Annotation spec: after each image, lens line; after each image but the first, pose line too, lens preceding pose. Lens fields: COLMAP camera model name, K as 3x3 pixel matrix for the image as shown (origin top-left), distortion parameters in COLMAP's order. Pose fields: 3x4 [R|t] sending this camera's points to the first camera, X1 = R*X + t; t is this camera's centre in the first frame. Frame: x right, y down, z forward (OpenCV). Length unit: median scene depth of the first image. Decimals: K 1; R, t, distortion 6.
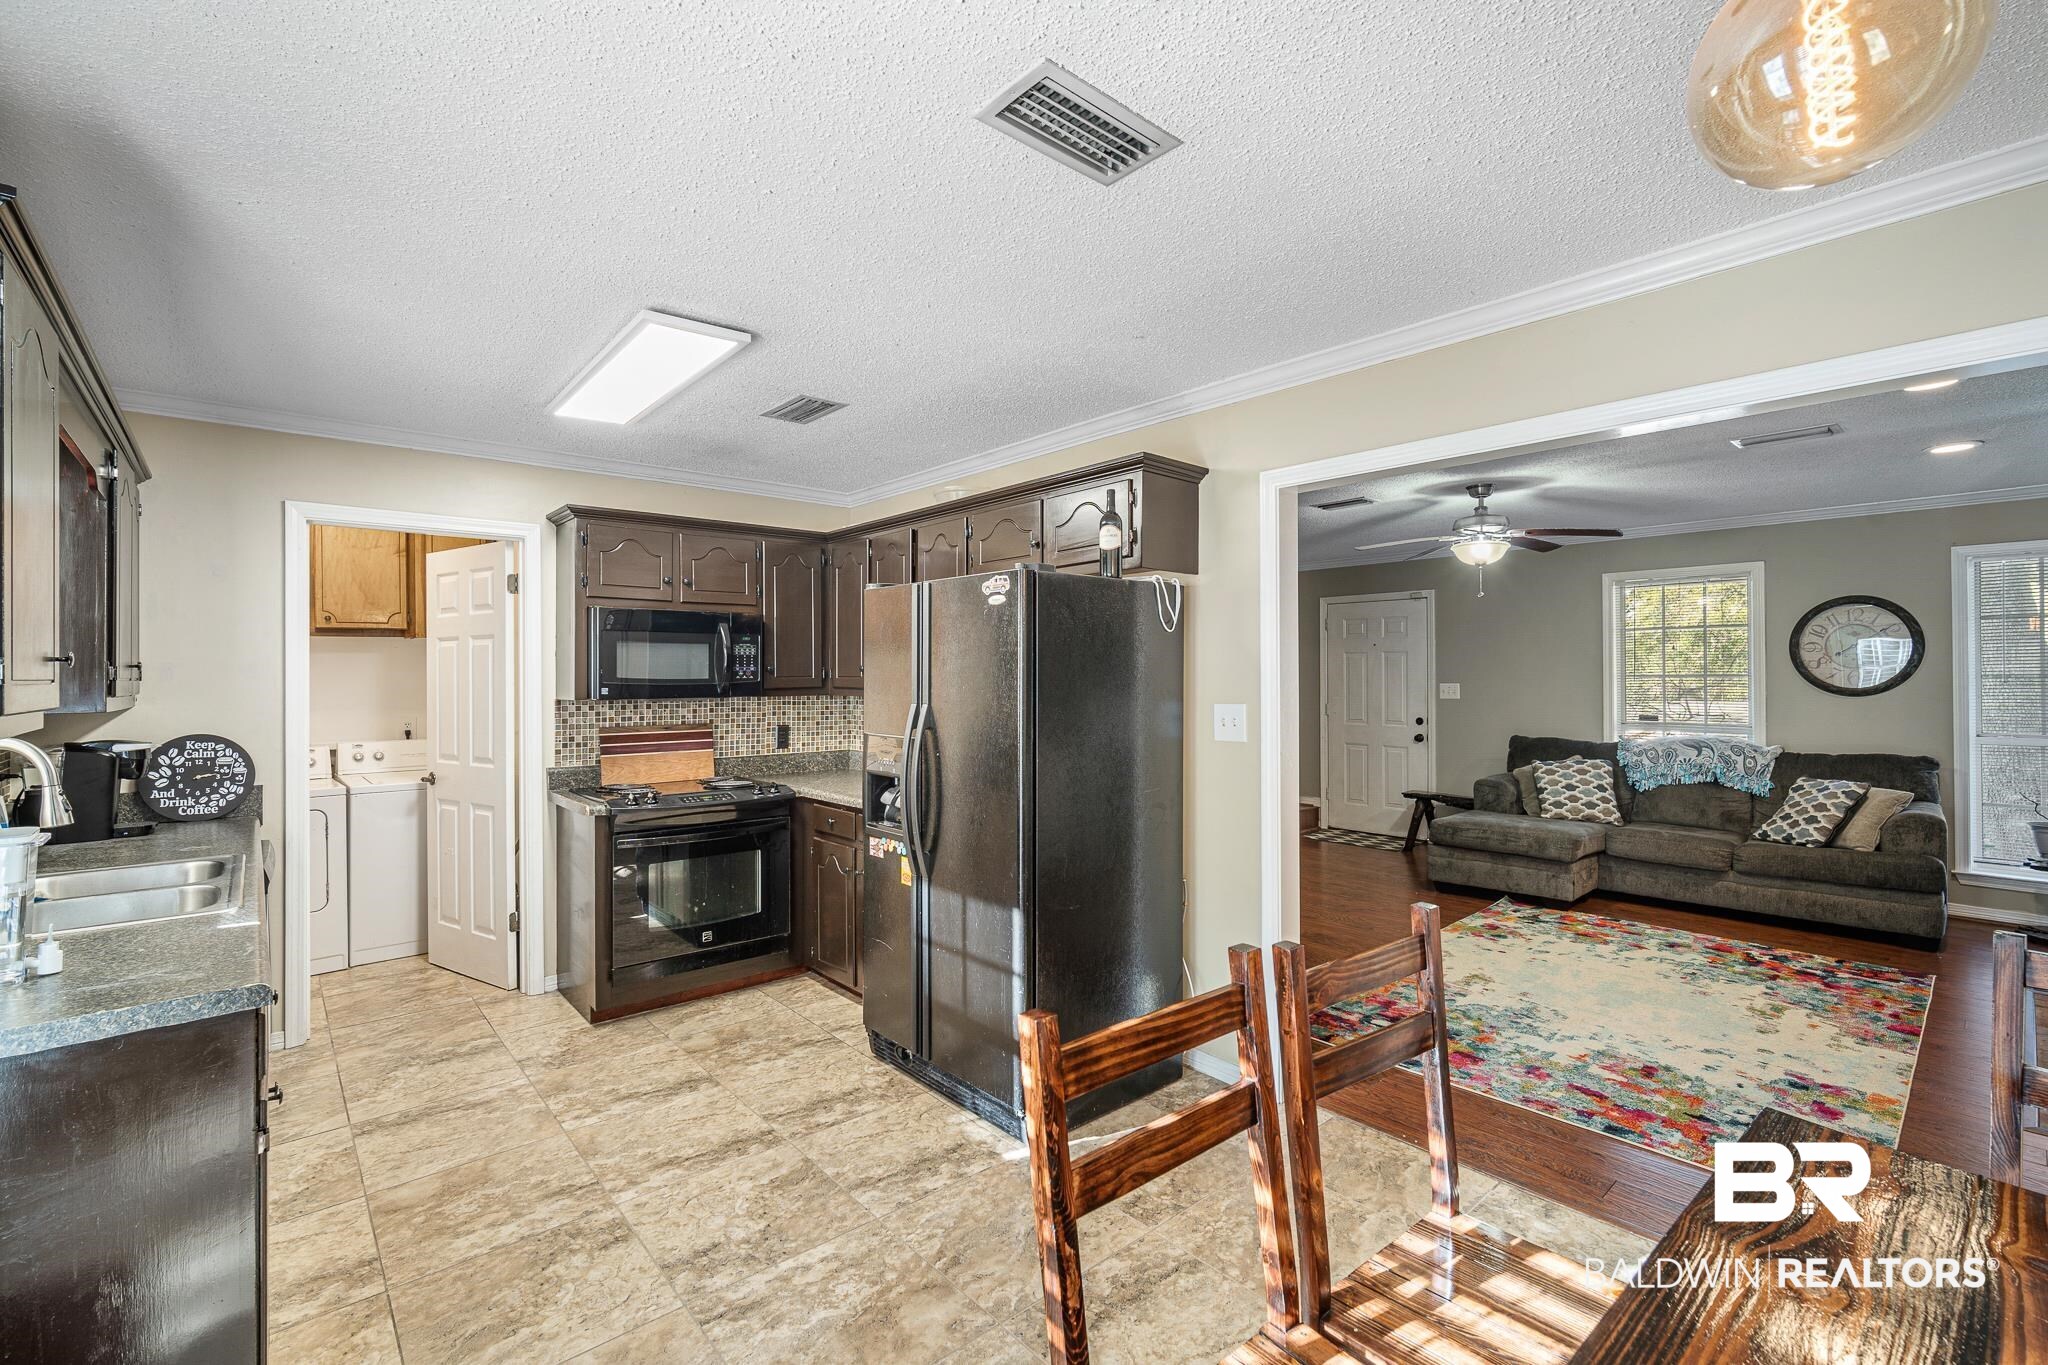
lens RADIAL K [[899.3, 0, 1027.2], [0, 899.3, 671.0], [0, 0, 1]] dist [-0.005213, 0.000183]
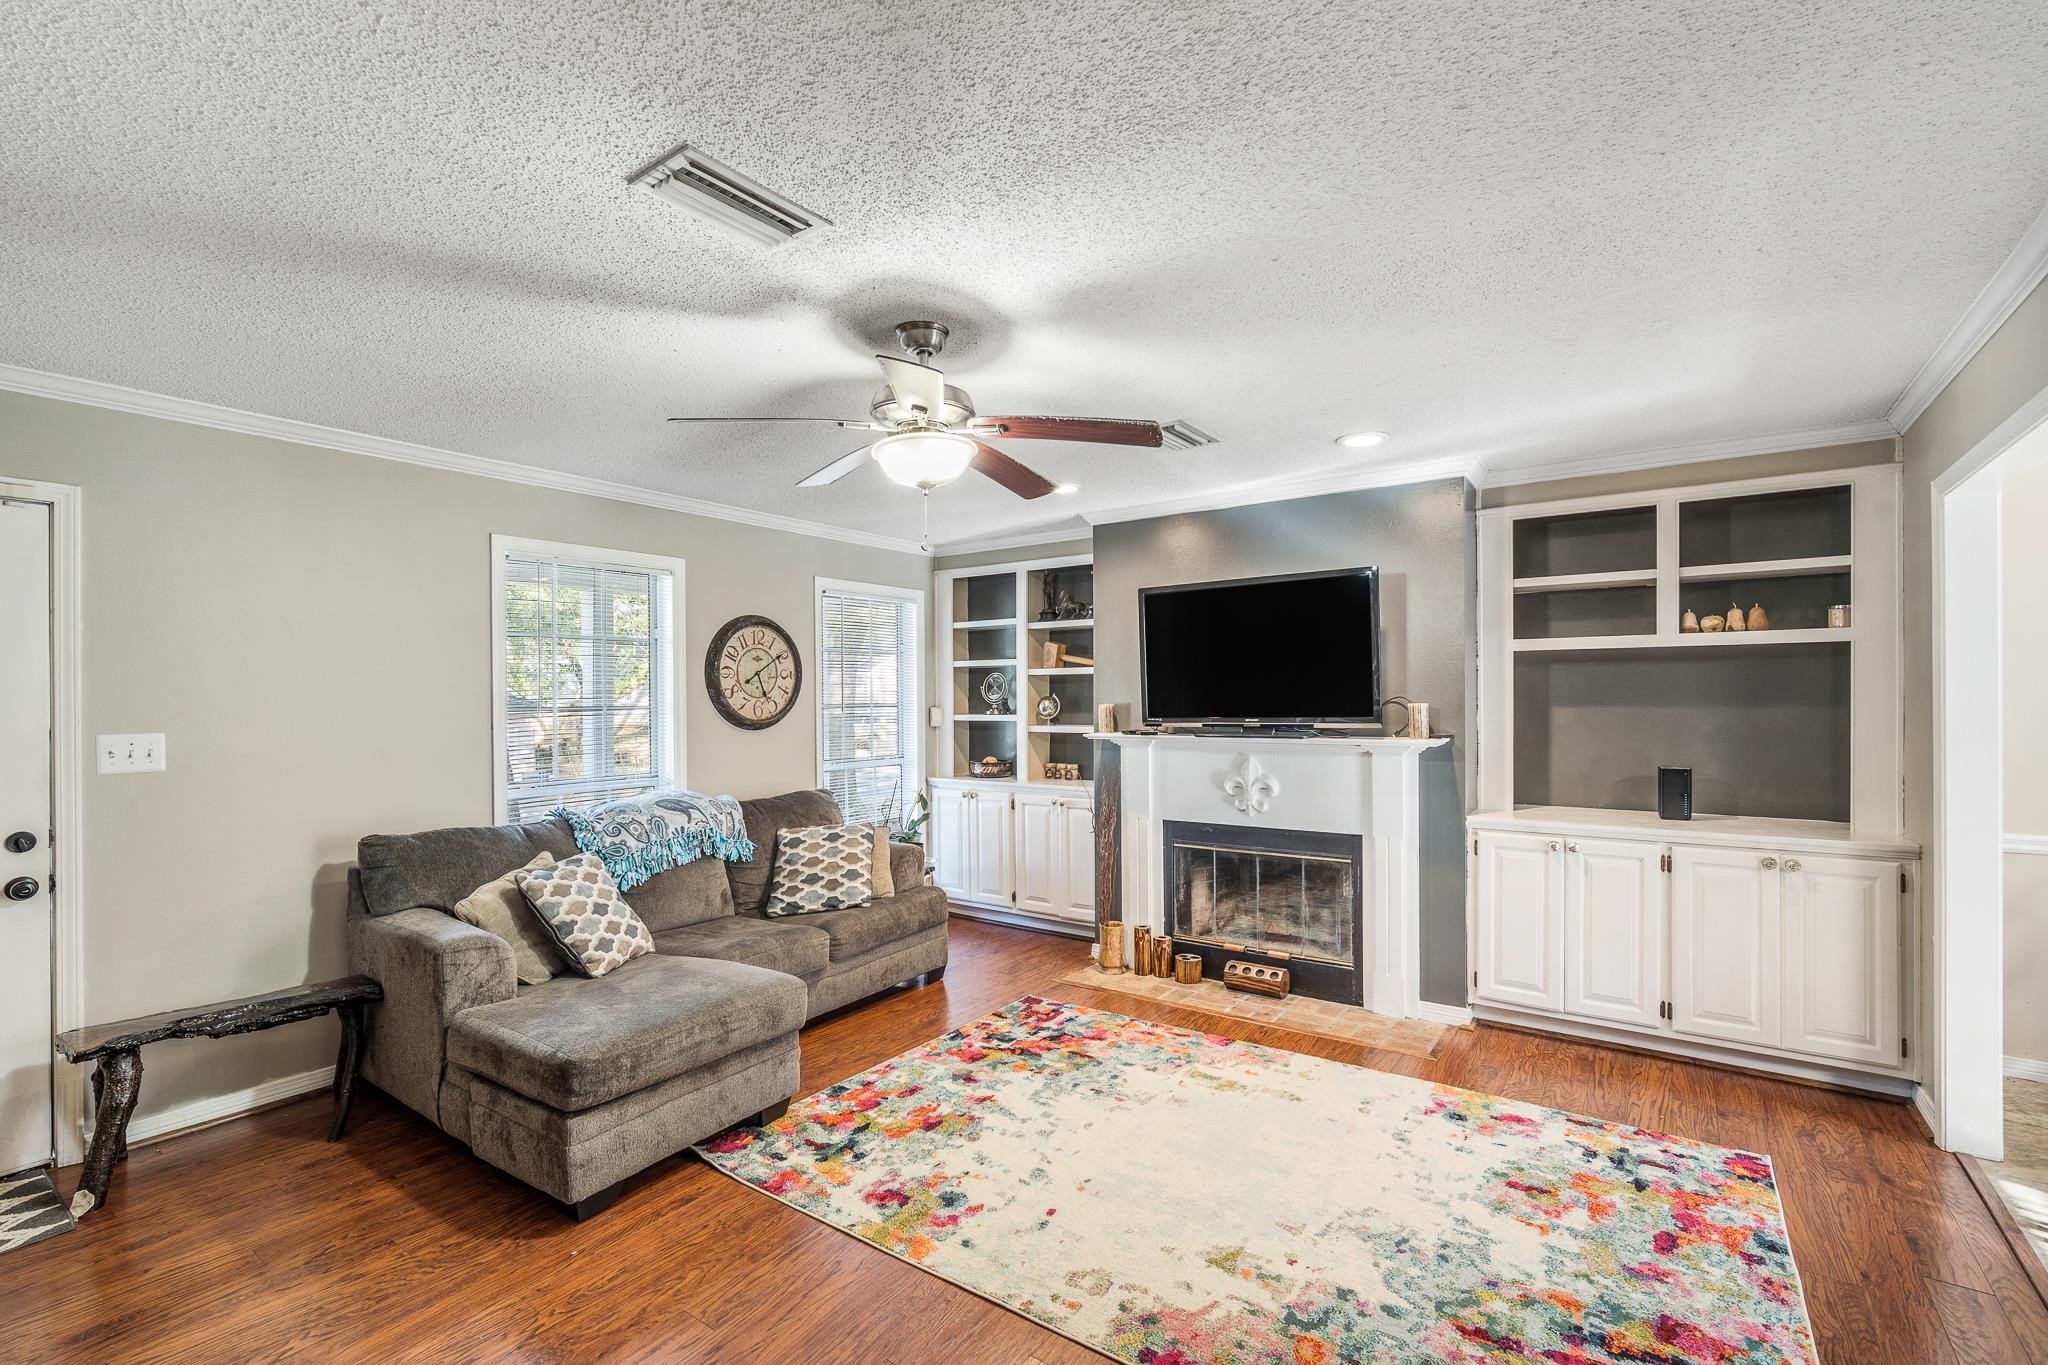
lens RADIAL K [[899.3, 0, 1029.7], [0, 899.3, 698.7], [0, 0, 1]] dist [-0.005213, 0.000183]
pose [[-0.222180, 0.006367, 0.974985, -0.002778], [0.003342, 0.999978, -0.005768, 0.003797], [-0.975000, 0.001977, -0.222196, 1.166662]]
